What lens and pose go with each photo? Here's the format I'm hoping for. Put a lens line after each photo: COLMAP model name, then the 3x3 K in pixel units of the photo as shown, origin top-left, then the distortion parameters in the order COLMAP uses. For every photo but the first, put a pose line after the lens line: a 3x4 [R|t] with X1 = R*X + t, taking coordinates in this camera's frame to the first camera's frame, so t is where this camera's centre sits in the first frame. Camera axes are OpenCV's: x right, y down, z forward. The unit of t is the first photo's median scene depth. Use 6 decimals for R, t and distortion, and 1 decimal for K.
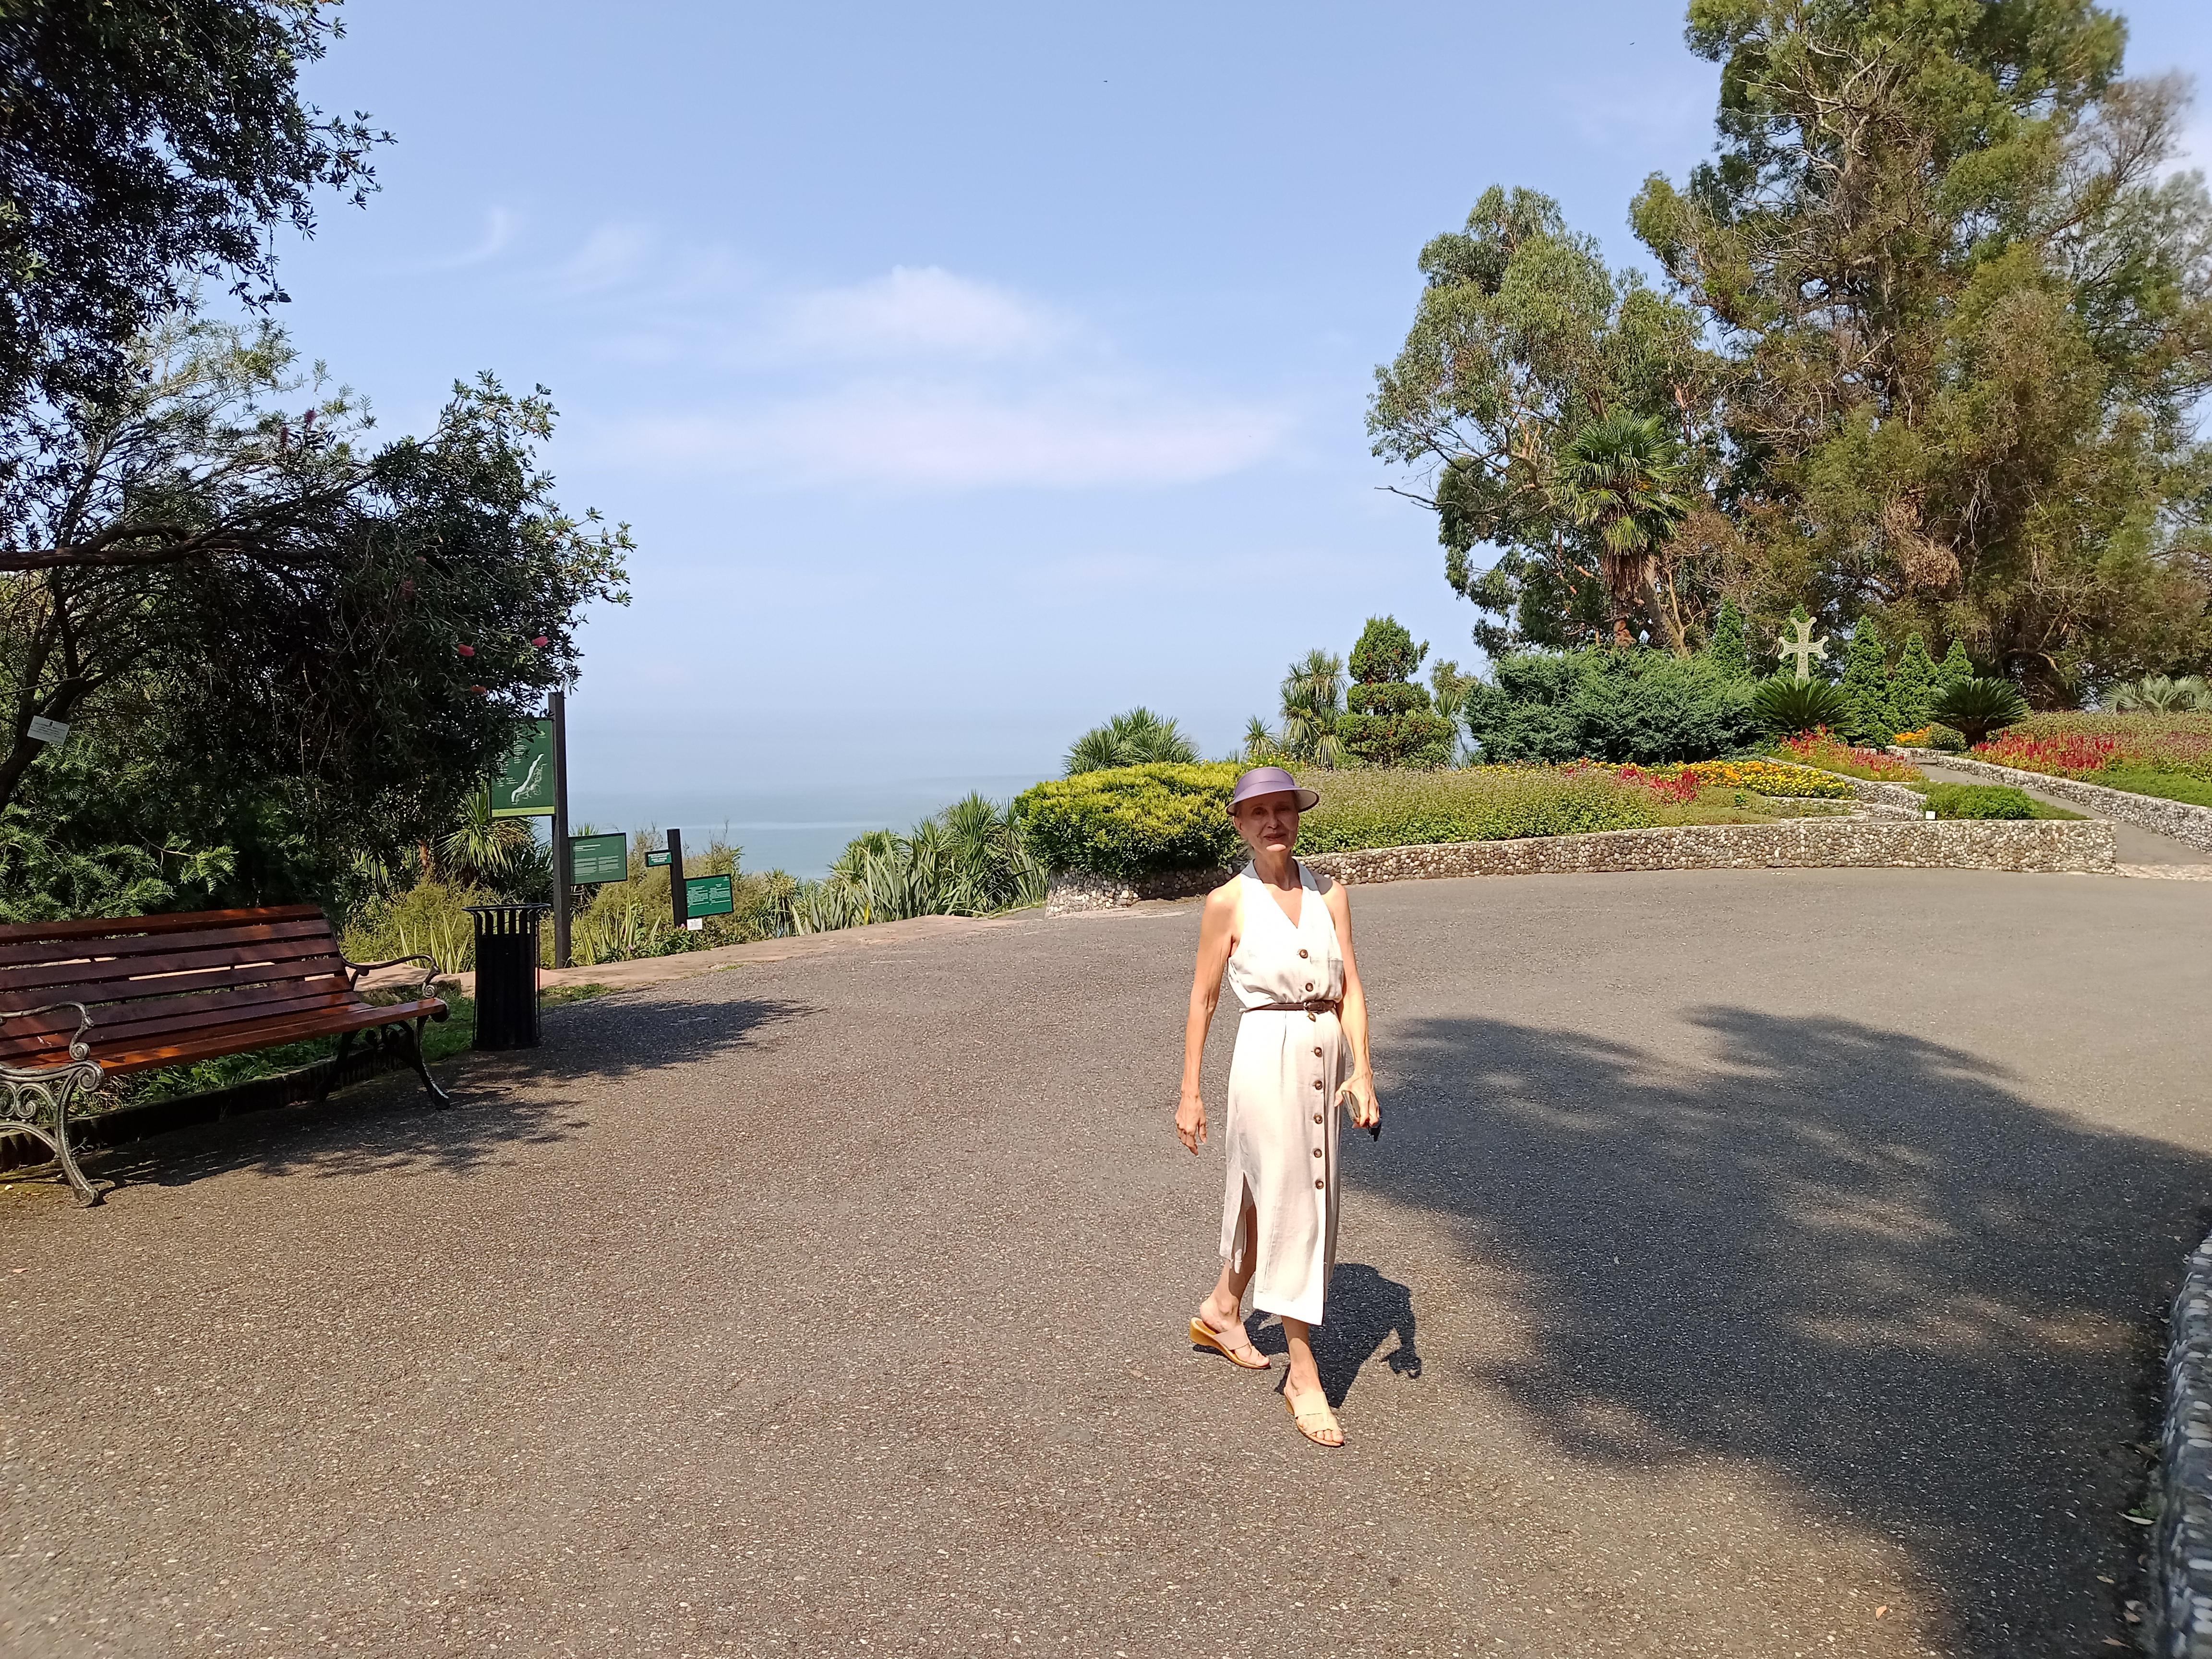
lens RADIAL K [[1787.1, 0, 1106.0], [0, 1787.1, 829.5], [0, 0, 1]] dist [0.003131, 0.018218]
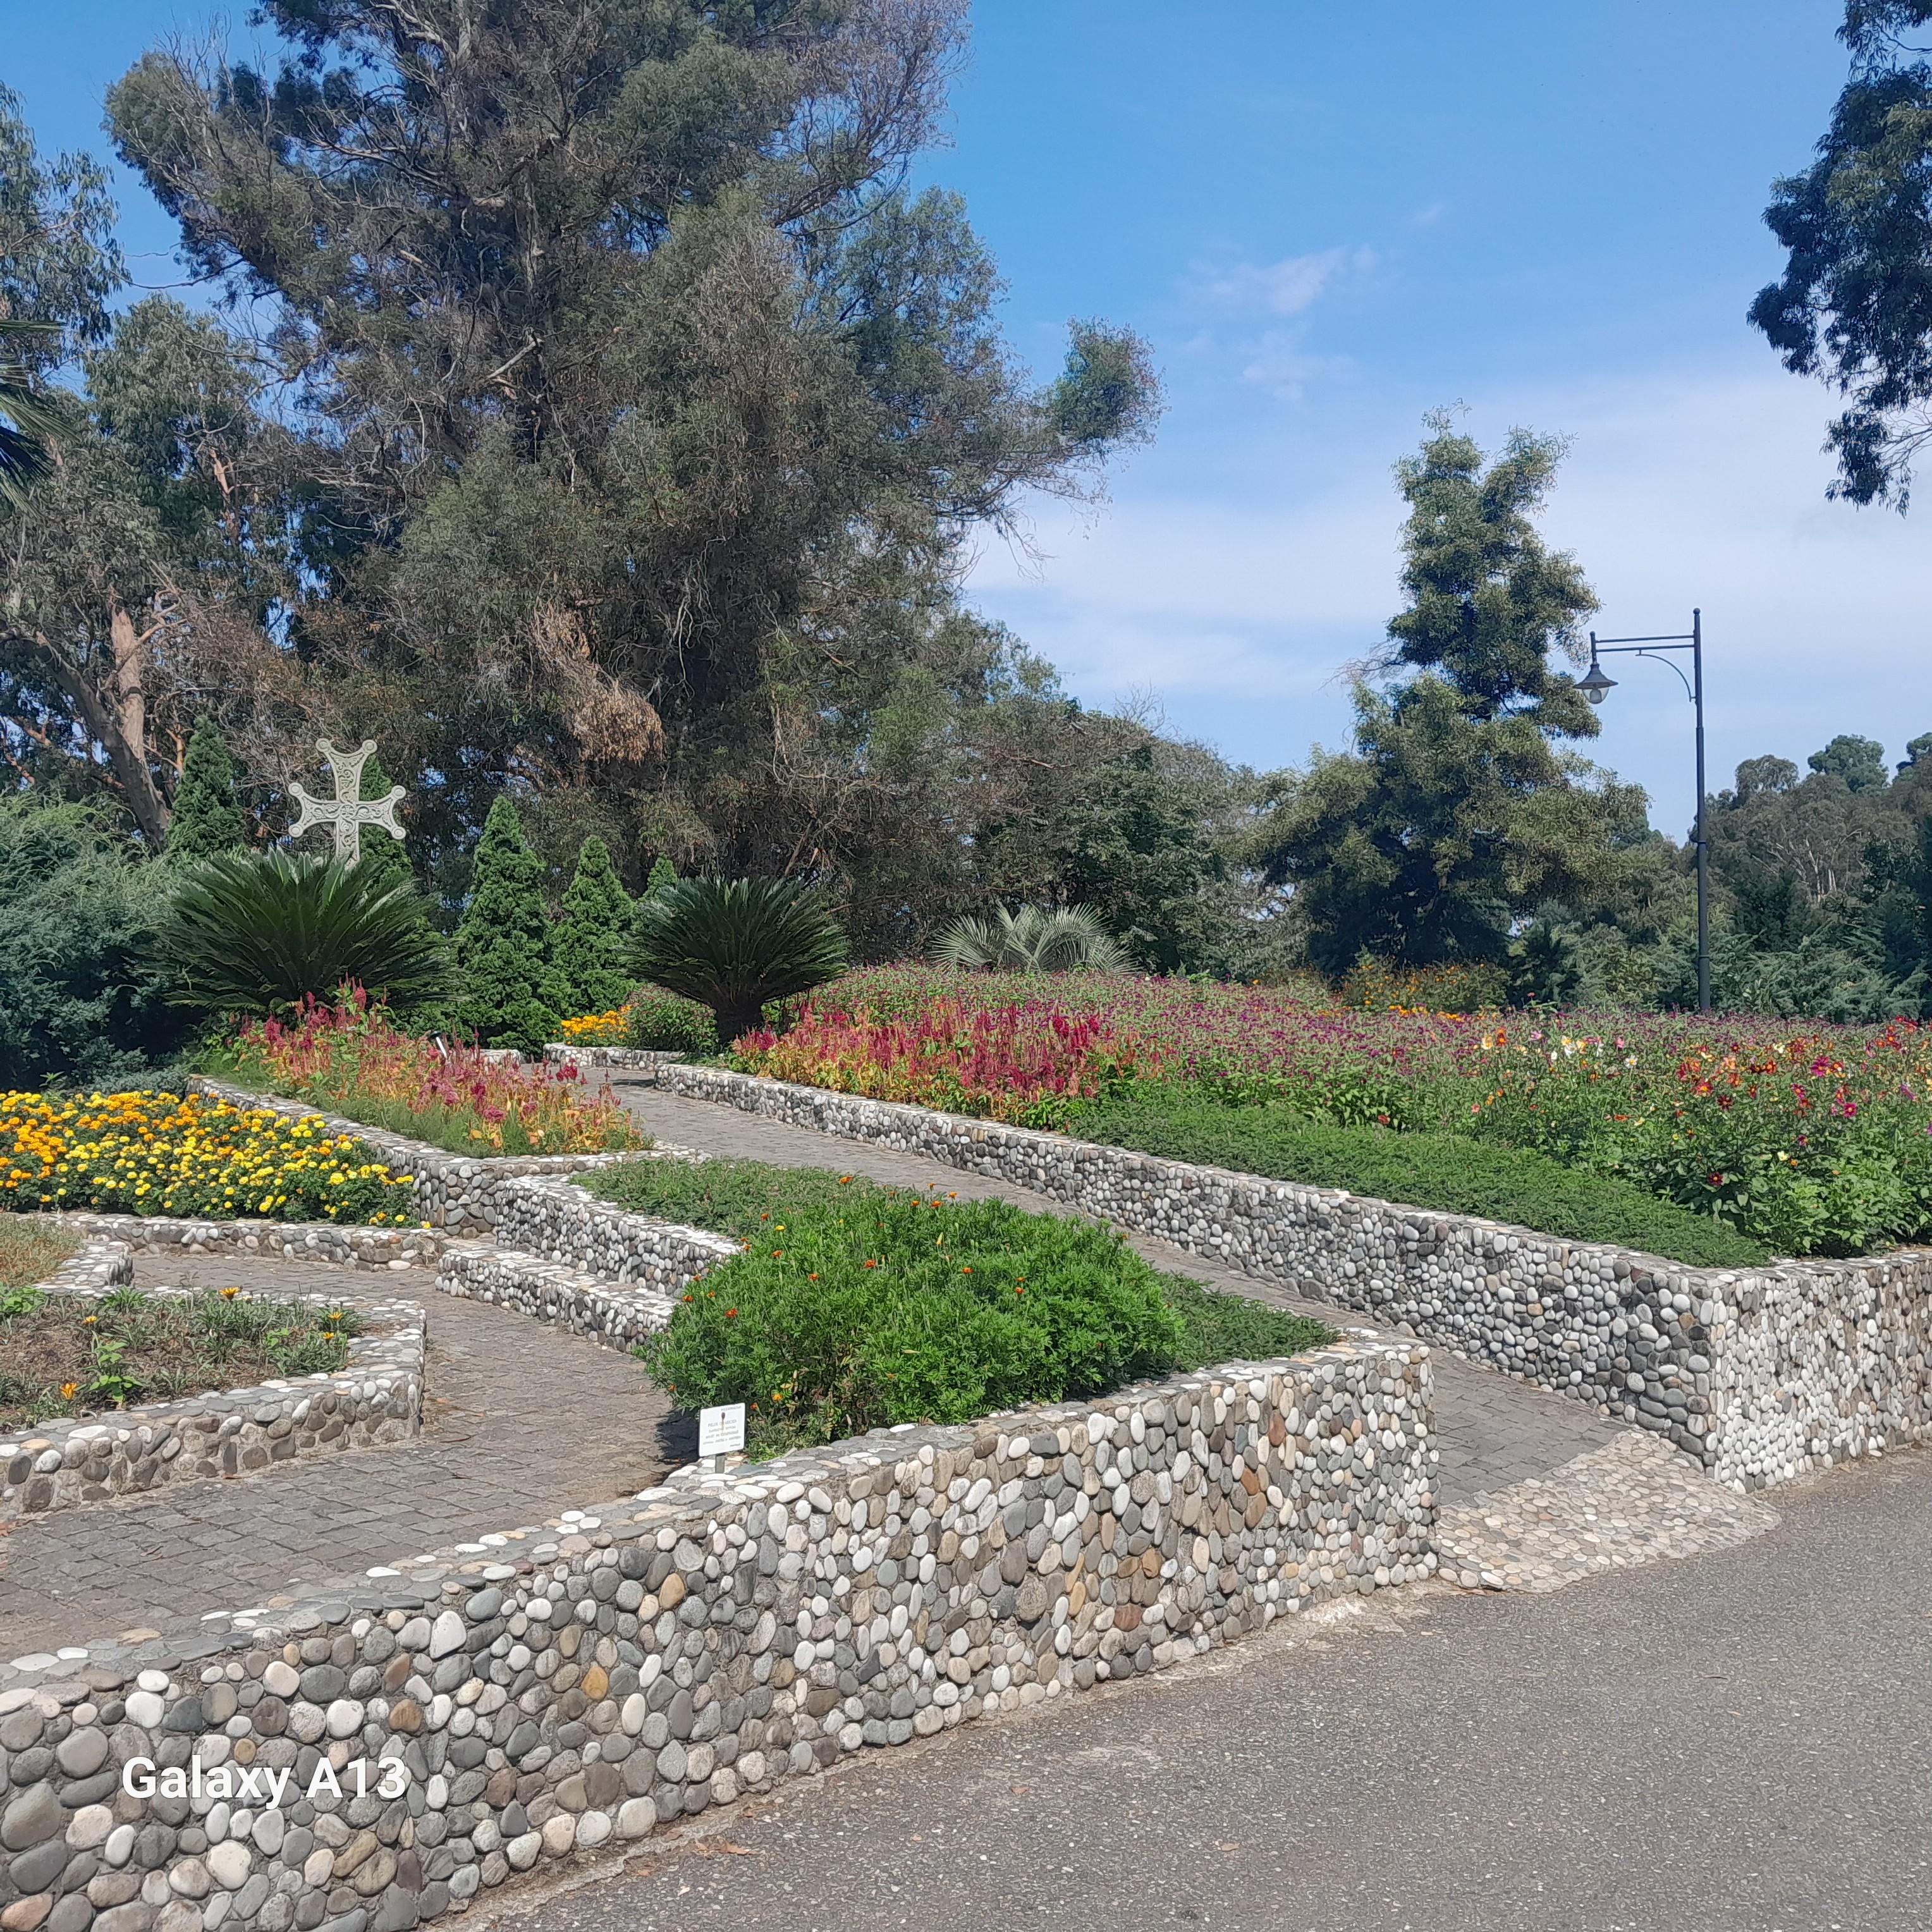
lens RADIAL K [[2032.2, 0, 966.0], [0, 2032.2, 966.0], [0, 0, 1]] dist [-0.002310, 0.022783]
pose [[0.822487, 0.010182, 0.568692, 0.266137], [0.041163, 0.996152, -0.077369, -0.025292], [-0.567292, 0.087044, 0.818904, 0.593763]]
